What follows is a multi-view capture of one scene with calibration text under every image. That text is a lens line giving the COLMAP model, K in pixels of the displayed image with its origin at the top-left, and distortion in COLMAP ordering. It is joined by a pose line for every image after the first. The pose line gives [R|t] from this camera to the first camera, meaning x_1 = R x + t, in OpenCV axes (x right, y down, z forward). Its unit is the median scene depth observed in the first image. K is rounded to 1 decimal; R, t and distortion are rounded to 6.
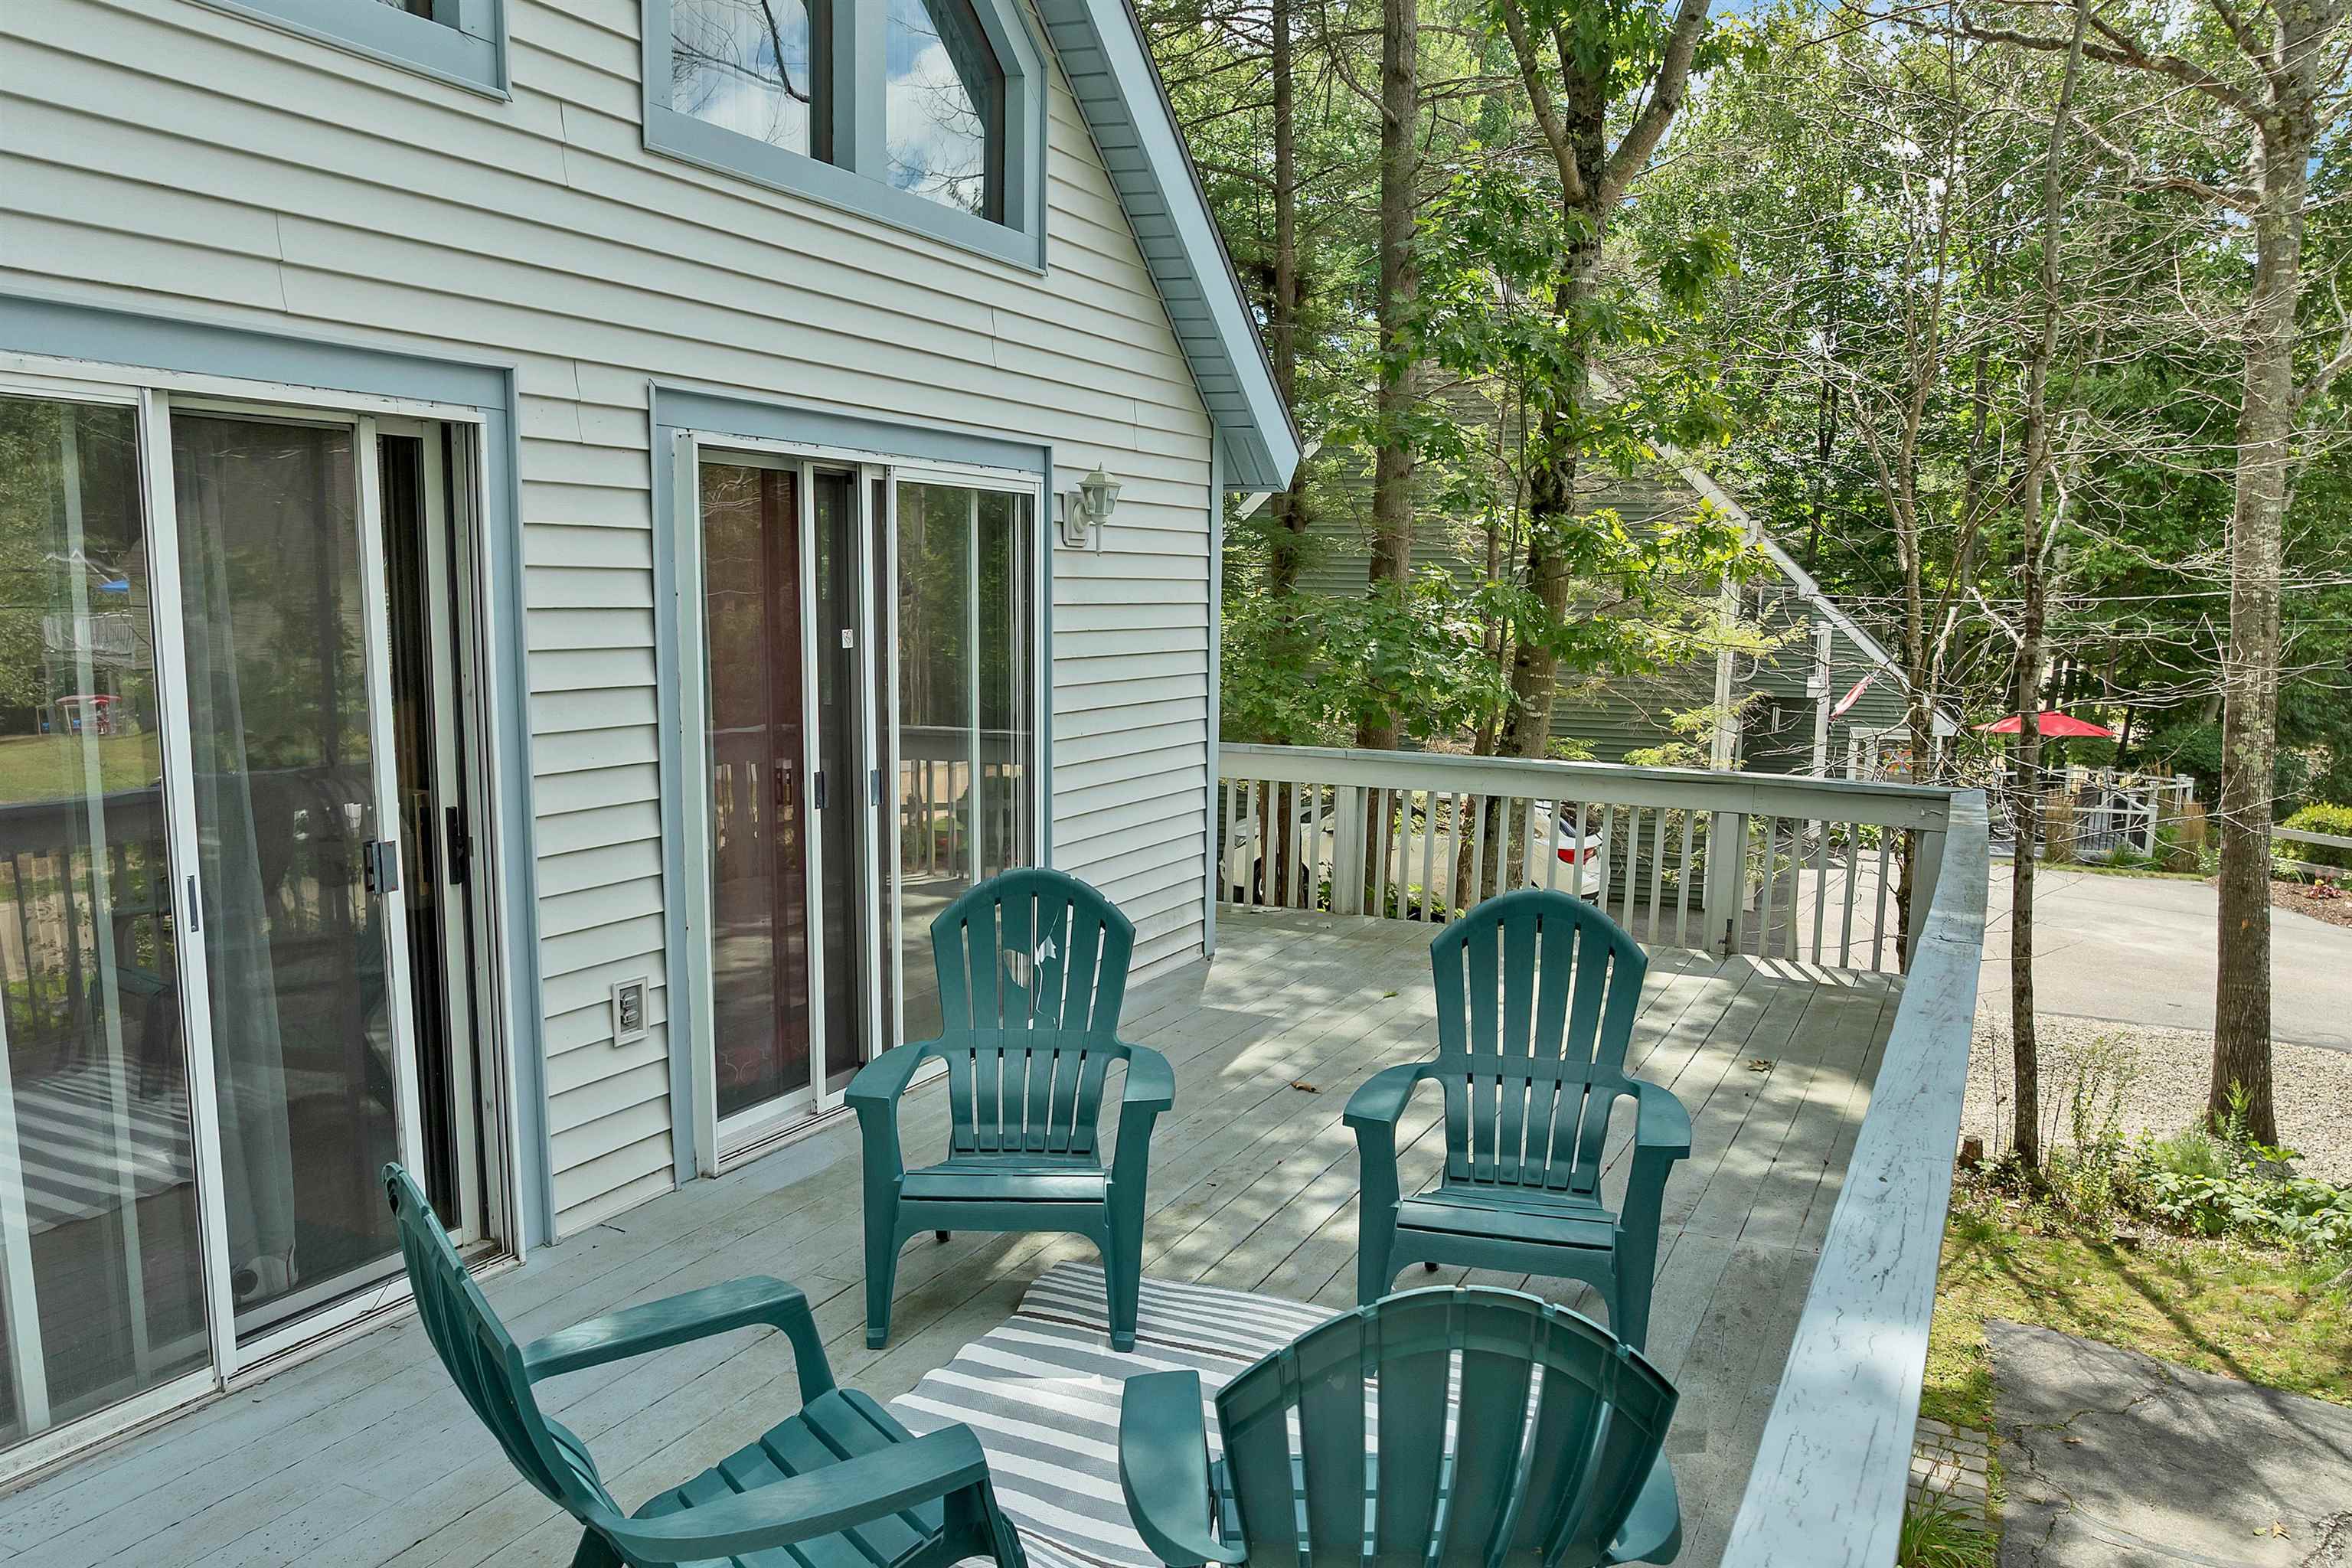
lens RADIAL K [[1732.0, 0, 1188.9], [0, 1732.0, 821.6], [0, 0, 1]] dist [-0.027236, 0.000805]
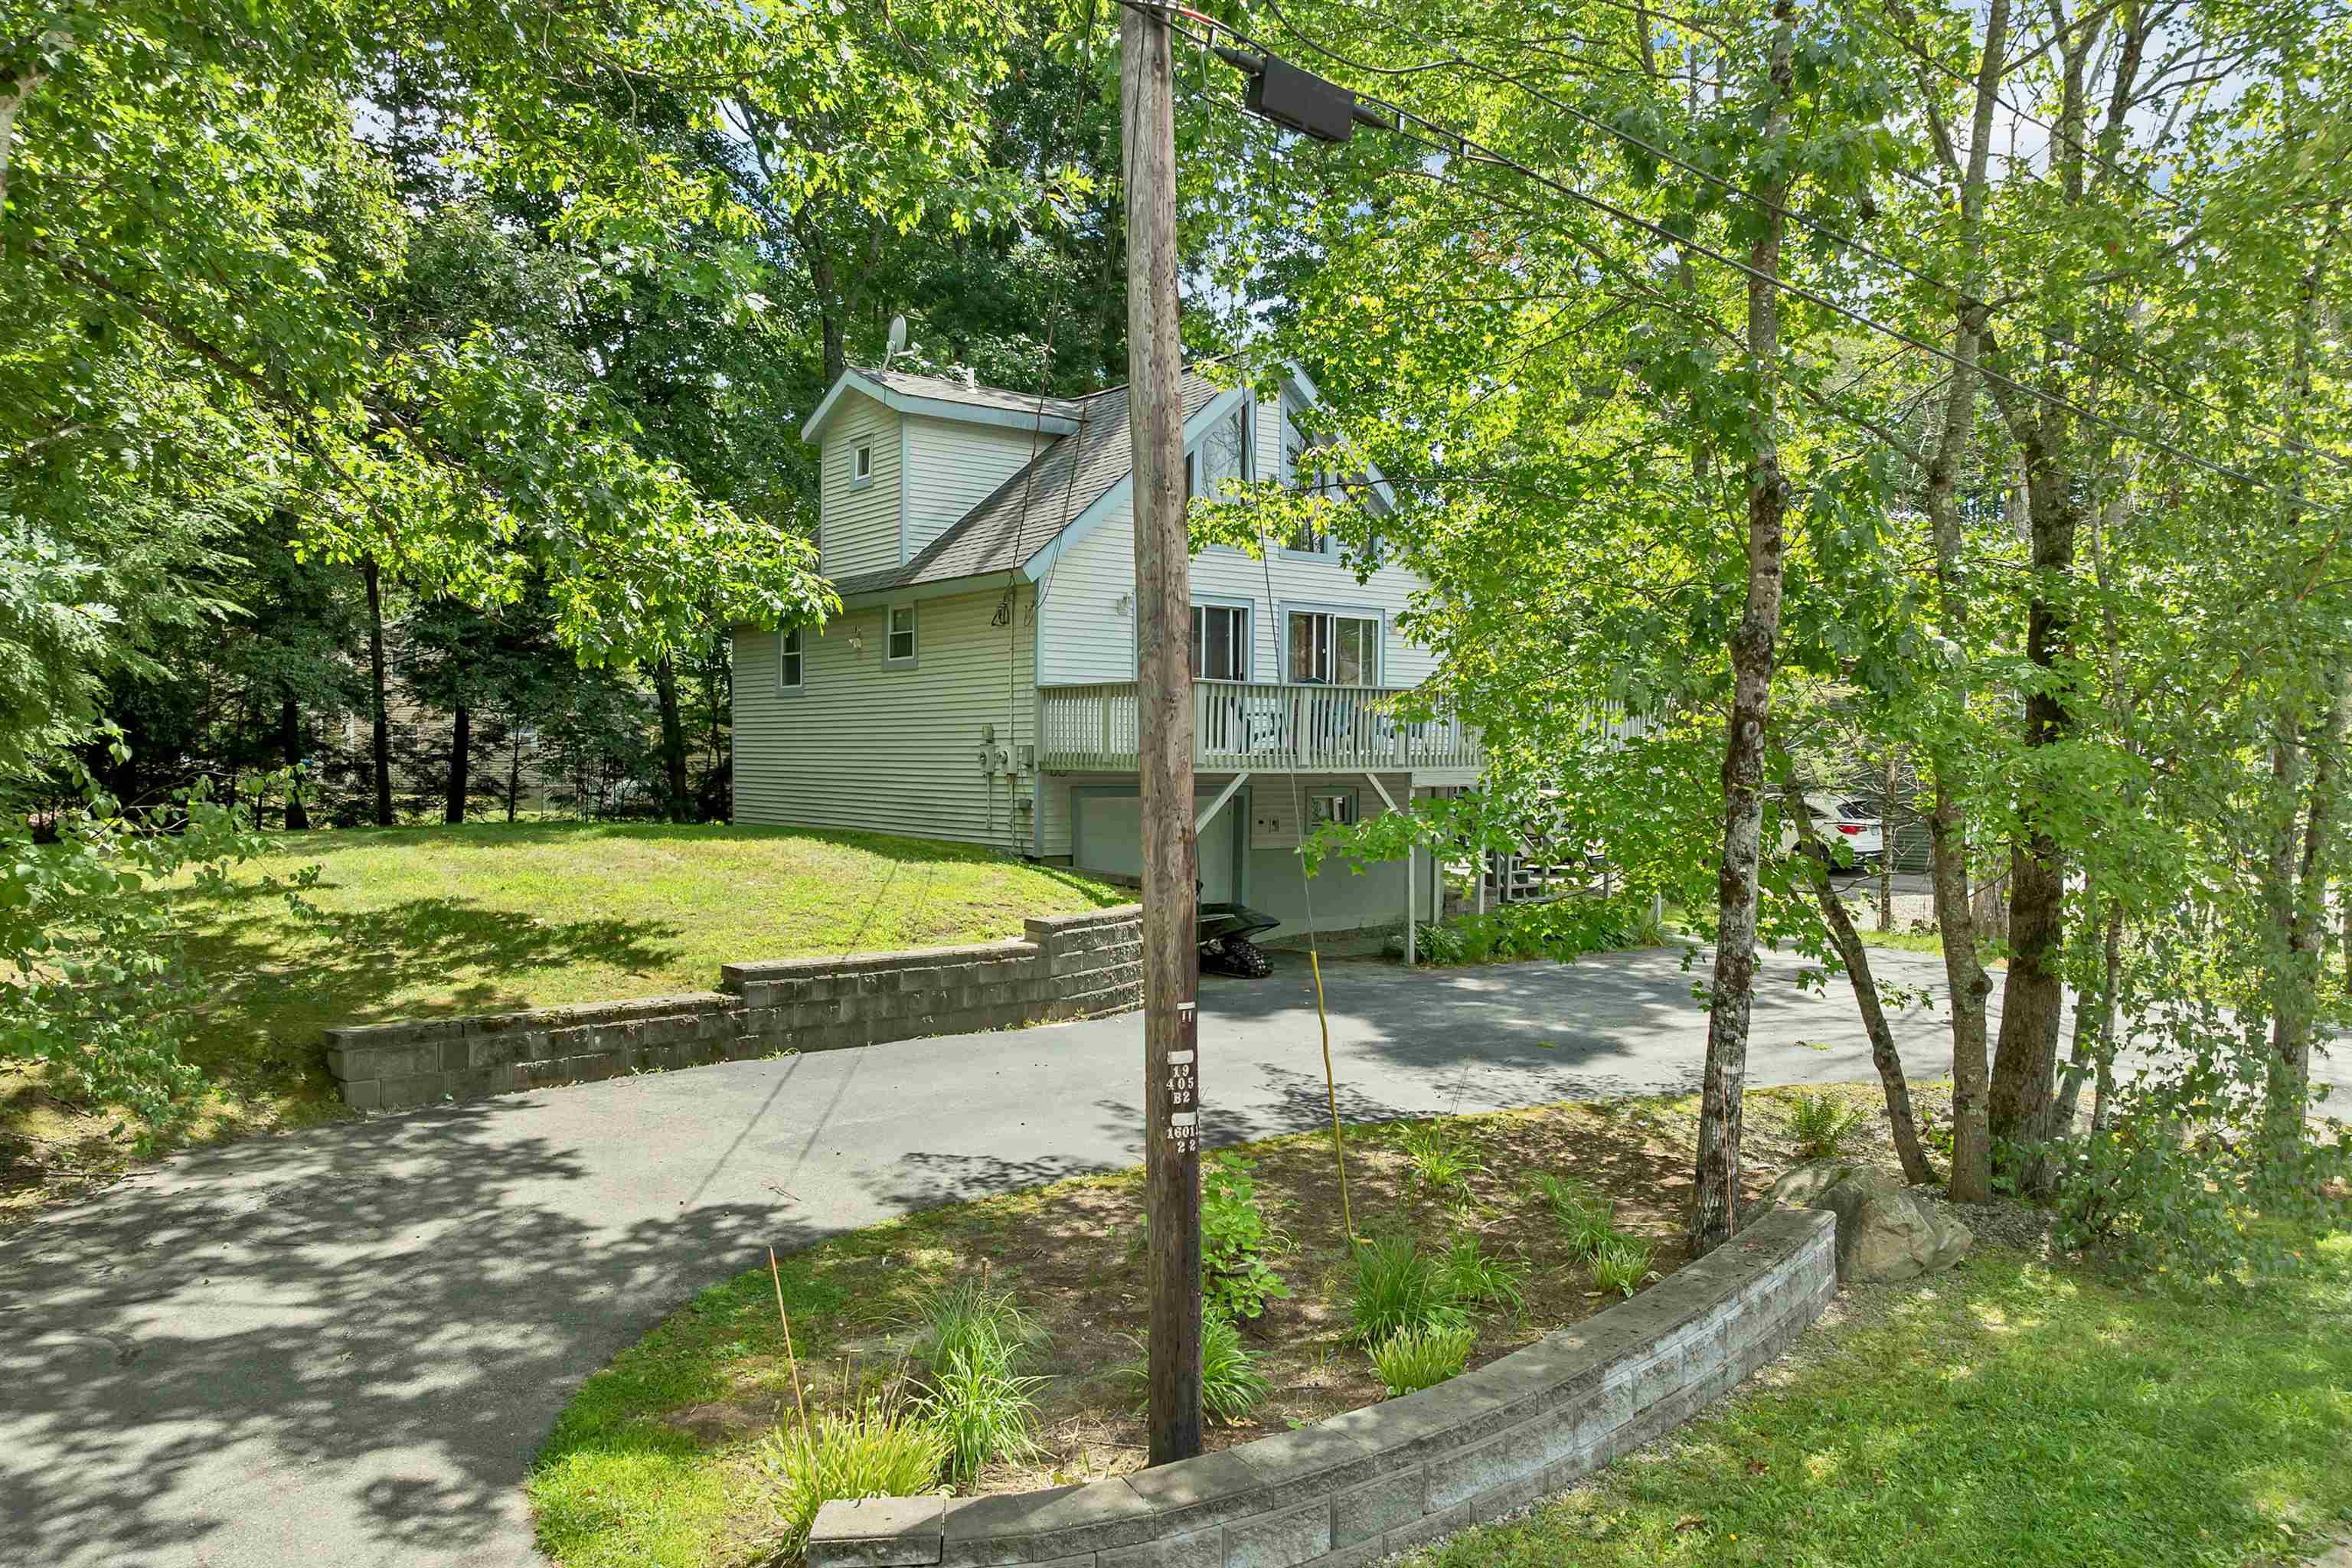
lens RADIAL K [[1709.4, 0, 1182.5], [0, 1709.4, 838.2], [0, 0, 1]] dist [-0.030203, -0.002667]
pose [[0.887671, 0.012643, -0.460305, 1.417458], [-0.058203, 0.994686, -0.084921, 0.720028], [0.456785, 0.102173, 0.883690, -2.845160]]
